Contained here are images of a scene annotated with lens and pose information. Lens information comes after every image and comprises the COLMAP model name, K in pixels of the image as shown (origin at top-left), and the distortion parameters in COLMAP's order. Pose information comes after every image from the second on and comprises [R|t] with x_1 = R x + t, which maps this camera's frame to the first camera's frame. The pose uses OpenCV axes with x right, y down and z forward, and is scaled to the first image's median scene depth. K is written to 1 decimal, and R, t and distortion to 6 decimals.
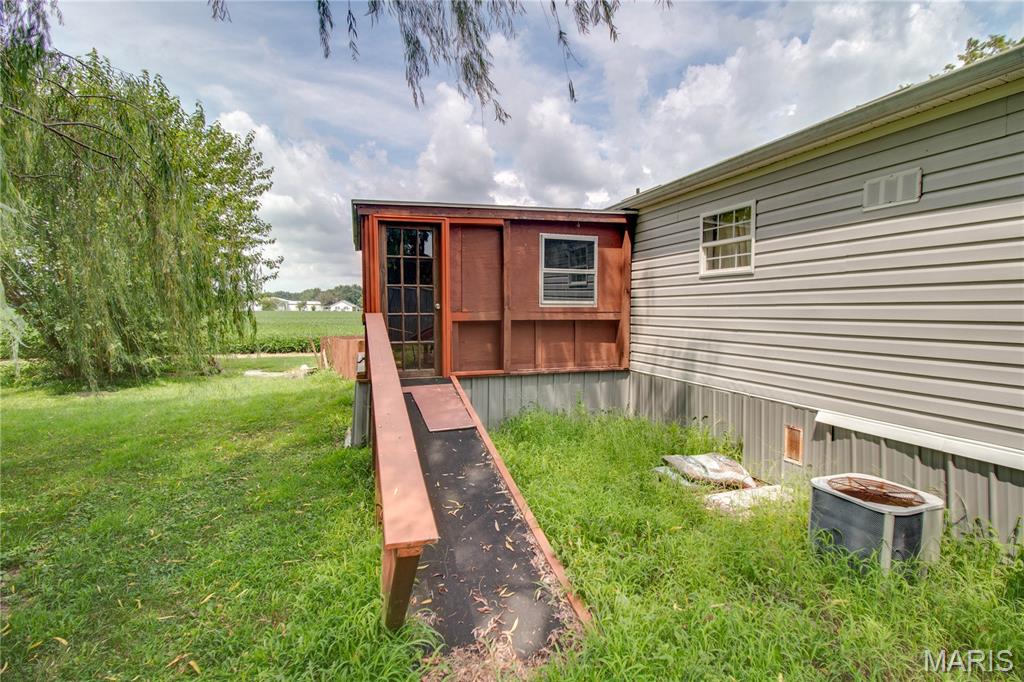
lens RADIAL K [[487.2, 0, 520.3], [0, 487.2, 328.1], [0, 0, 1]] dist [0.004905, -0.015157]
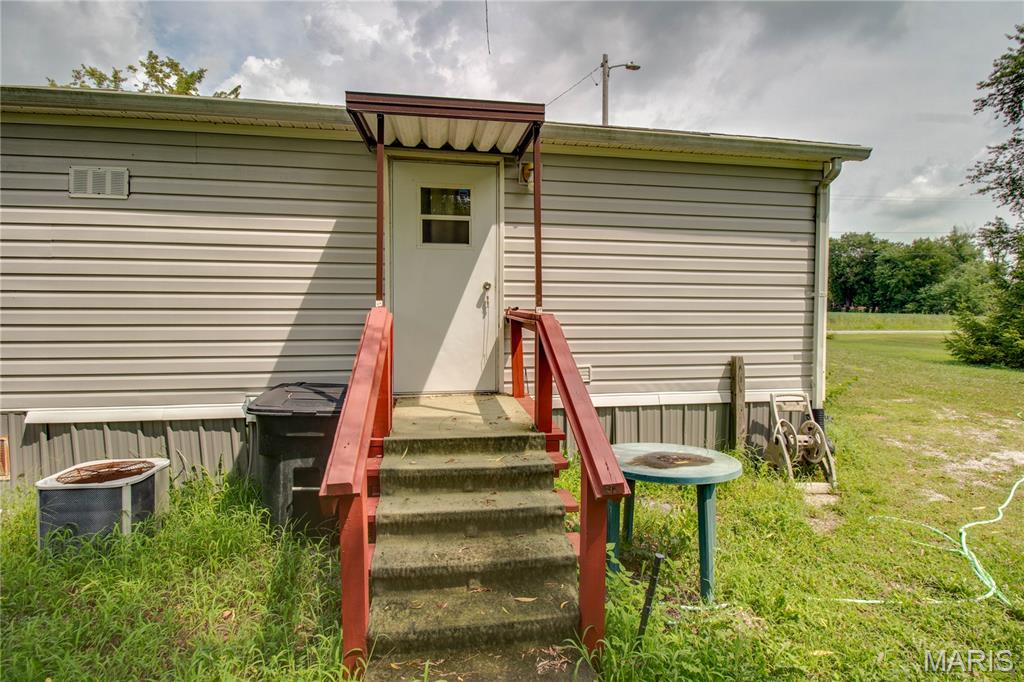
lens RADIAL K [[487.2, 0, 520.3], [0, 487.2, 328.1], [0, 0, 1]] dist [0.004905, -0.015157]
pose [[0.175978, -0.050935, 0.983075, -0.117456], [0.027421, 0.998527, 0.046827, 0.002103], [-0.984012, 0.018717, 0.177115, -0.062850]]
